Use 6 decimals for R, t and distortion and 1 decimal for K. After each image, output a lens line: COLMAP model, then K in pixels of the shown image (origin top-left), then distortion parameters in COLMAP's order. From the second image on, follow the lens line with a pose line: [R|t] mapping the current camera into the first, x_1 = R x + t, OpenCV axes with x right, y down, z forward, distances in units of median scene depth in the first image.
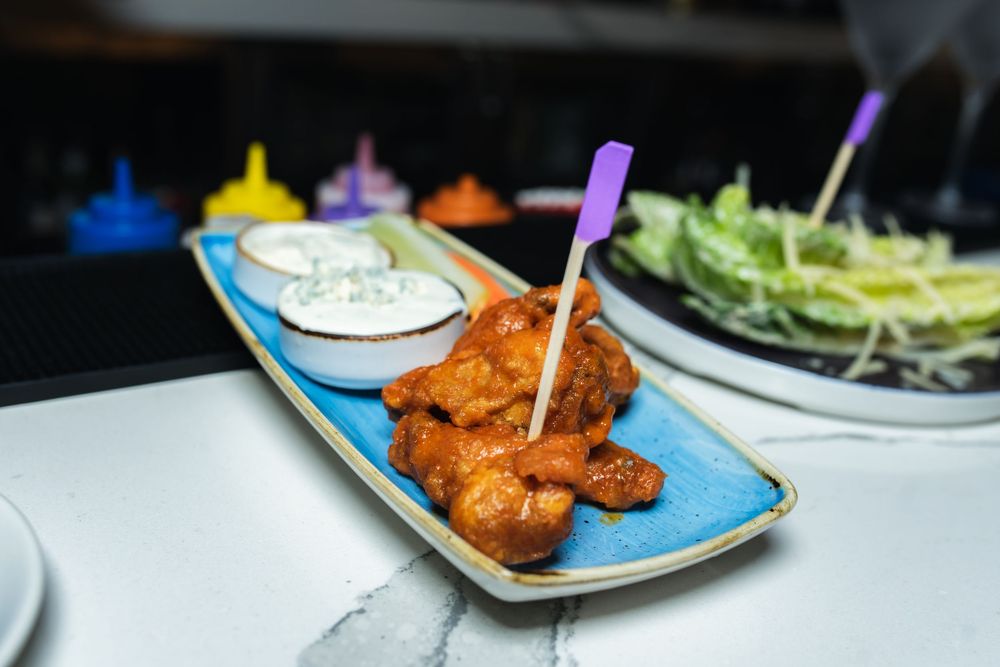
lens RADIAL K [[1032.6, 0, 500.0], [0, 1032.6, 333.5], [0, 0, 1]] dist [-0.001424, 0.000841]
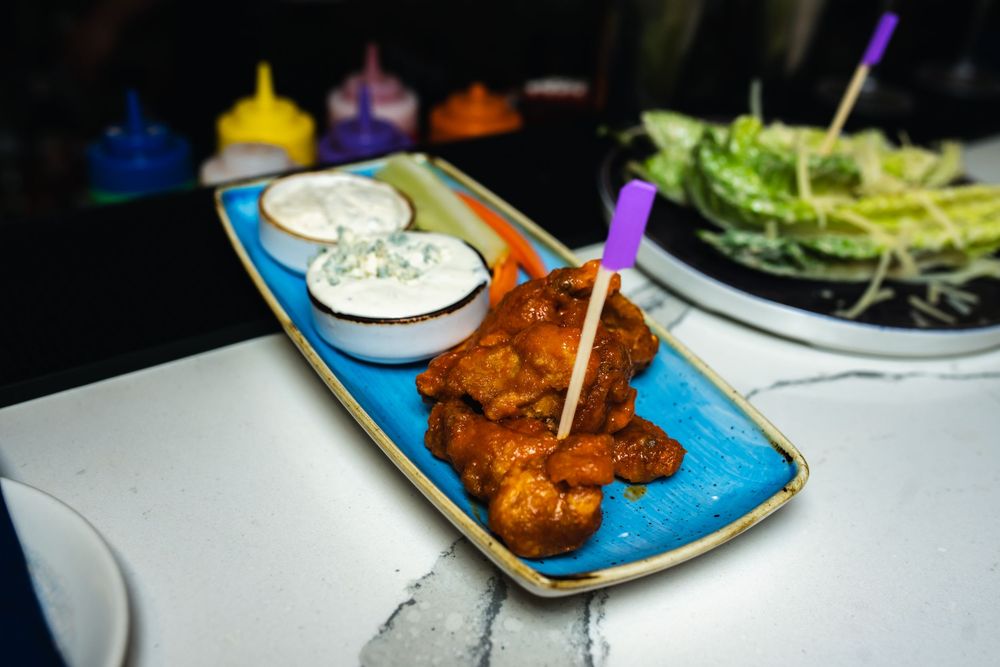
lens RADIAL K [[1032.6, 0, 500.0], [0, 1032.6, 333.5], [0, 0, 1]] dist [-0.001424, 0.000841]
pose [[0.999402, -0.033405, -0.008937, -0.017470], [0.034416, 0.986042, 0.162904, -0.161567], [0.003370, -0.163114, 0.986602, -0.034309]]
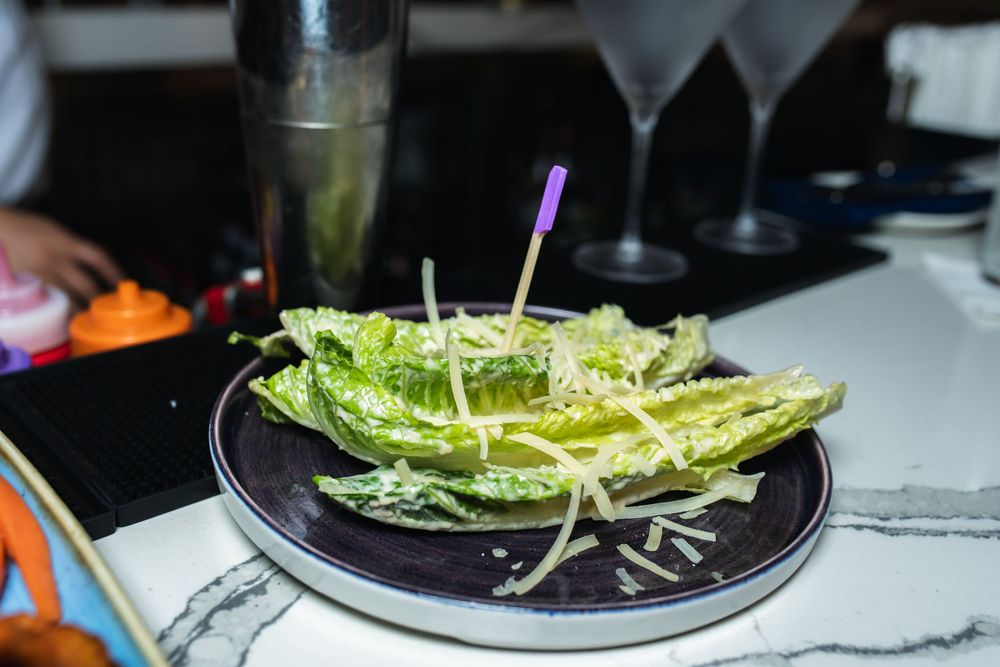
lens RADIAL K [[1032.6, 0, 500.0], [0, 1032.6, 333.5], [0, 0, 1]] dist [-0.001424, 0.000841]
pose [[0.990669, -0.107505, 0.083776, 0.381780], [0.106871, 0.994200, 0.012033, -0.193978], [-0.084584, -0.002968, 0.996412, 0.404765]]
